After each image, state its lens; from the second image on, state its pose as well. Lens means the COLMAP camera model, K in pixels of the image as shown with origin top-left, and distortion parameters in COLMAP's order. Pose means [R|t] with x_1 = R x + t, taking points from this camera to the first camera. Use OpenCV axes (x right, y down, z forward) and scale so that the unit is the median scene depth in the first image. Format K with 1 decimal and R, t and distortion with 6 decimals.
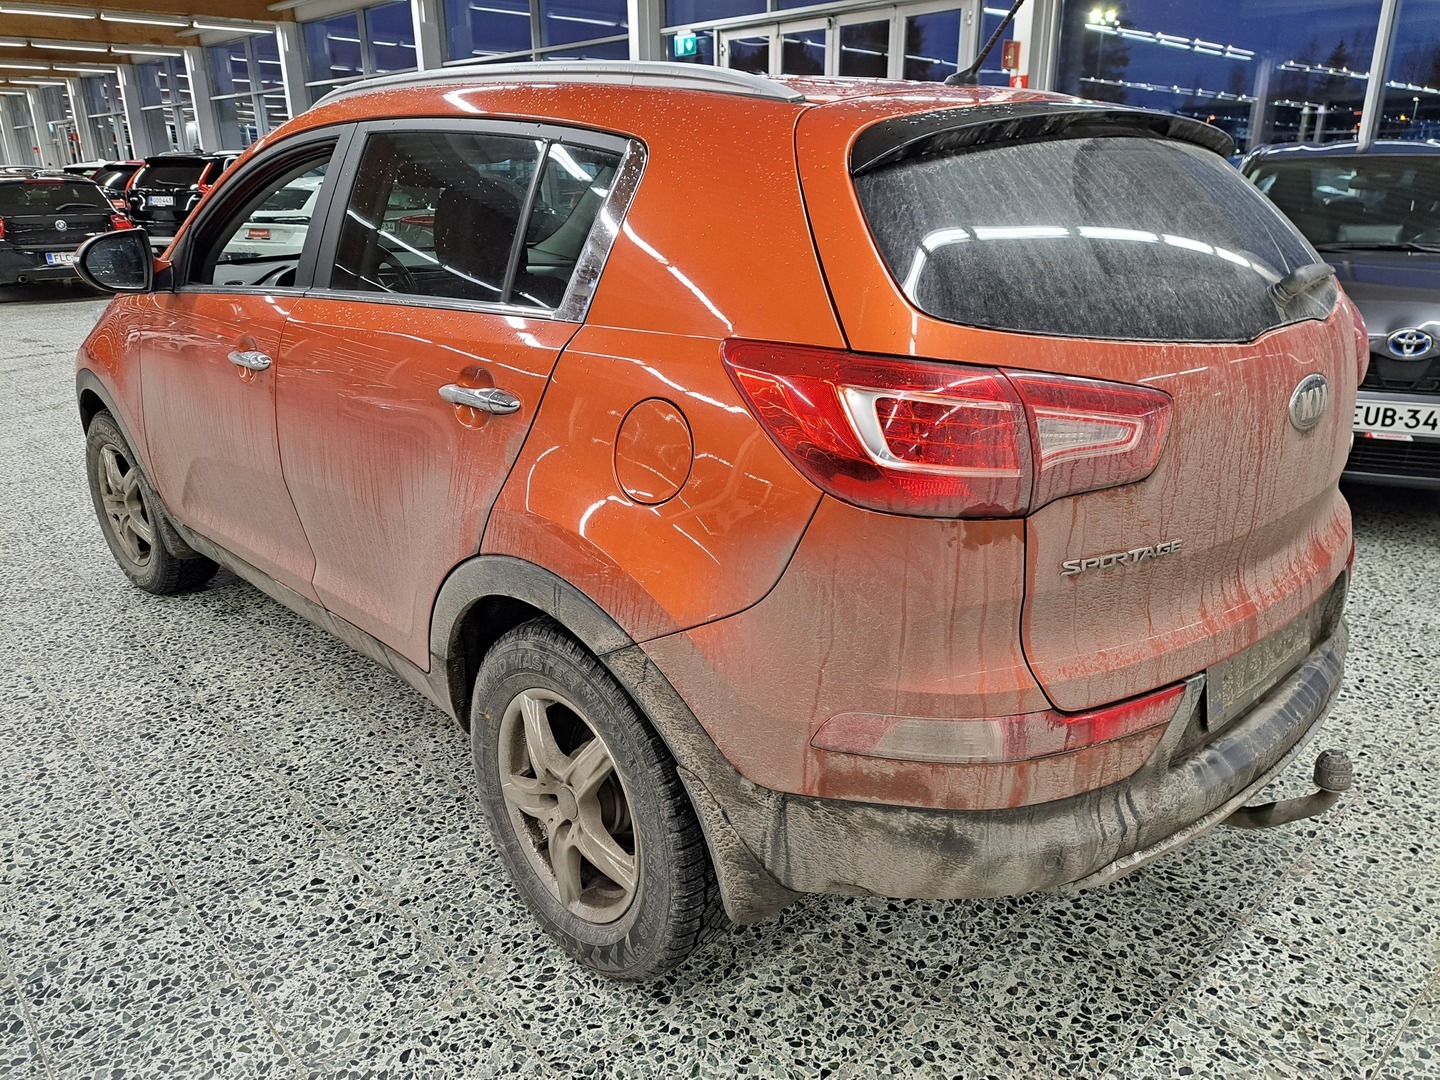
lens RADIAL K [[1018.7, 0, 723.4], [0, 1018.7, 544.2], [0, 0, 1]] dist [0.012366, 0.025269]
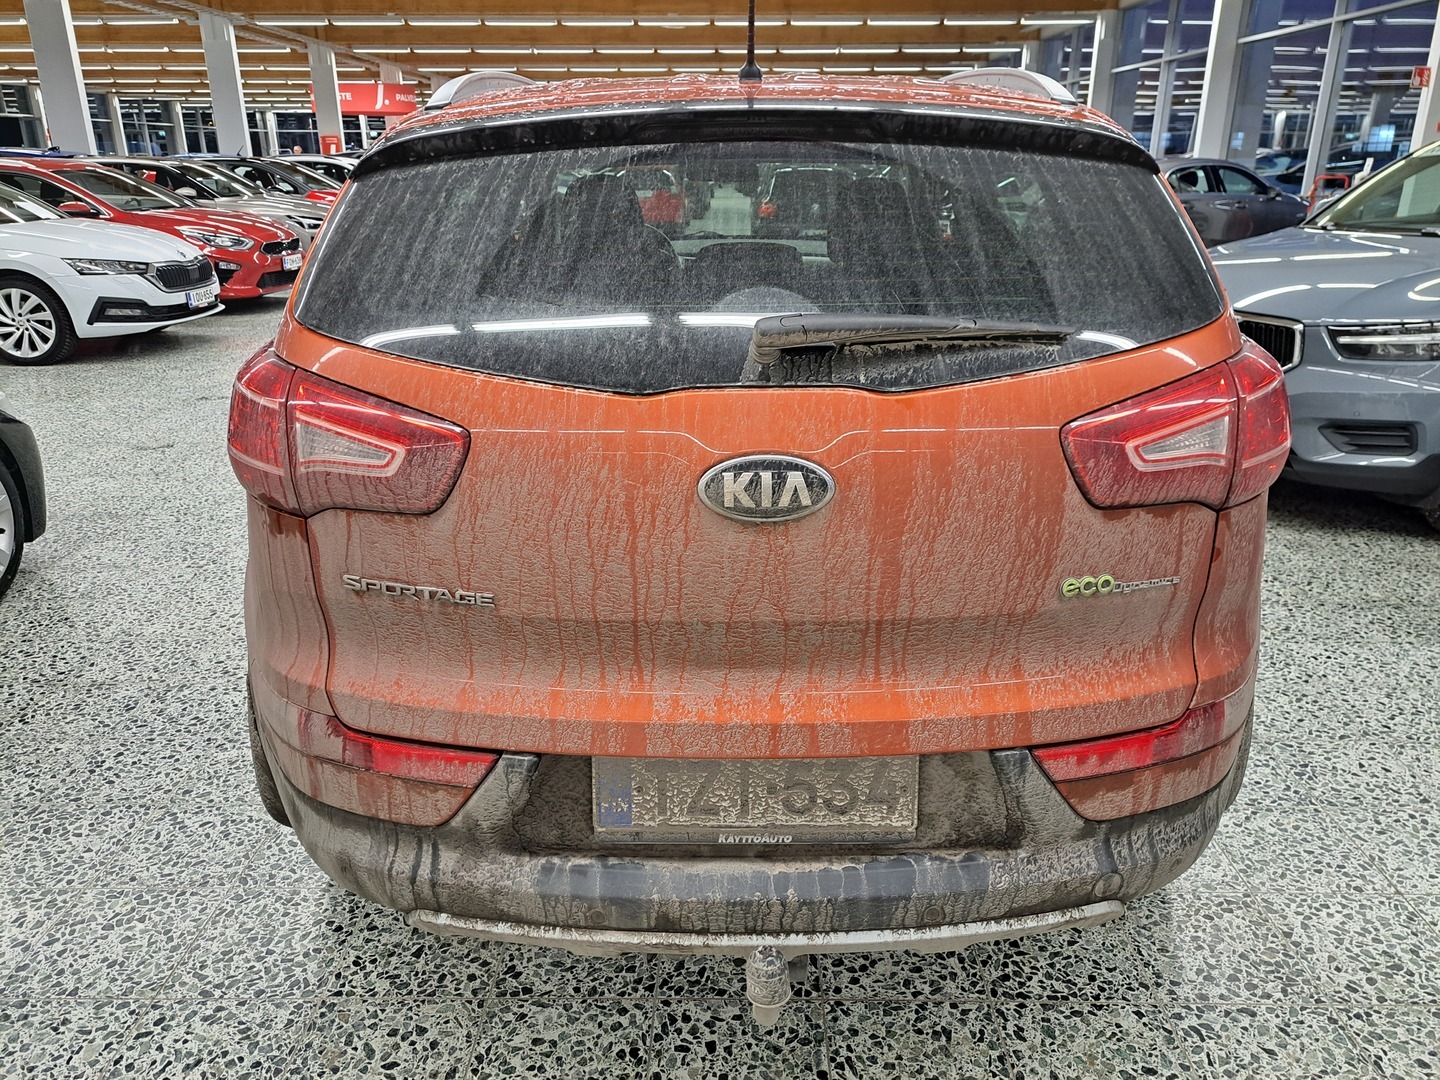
lens RADIAL K [[1018.7, 0, 724.4], [0, 1018.7, 532.0], [0, 0, 1]] dist [0.012366, 0.025269]
pose [[0.741104, 0.239100, -0.627373, 1.171571], [-0.237215, 0.967419, 0.088478, -0.189987], [0.628088, 0.083251, 0.773676, 0.440188]]
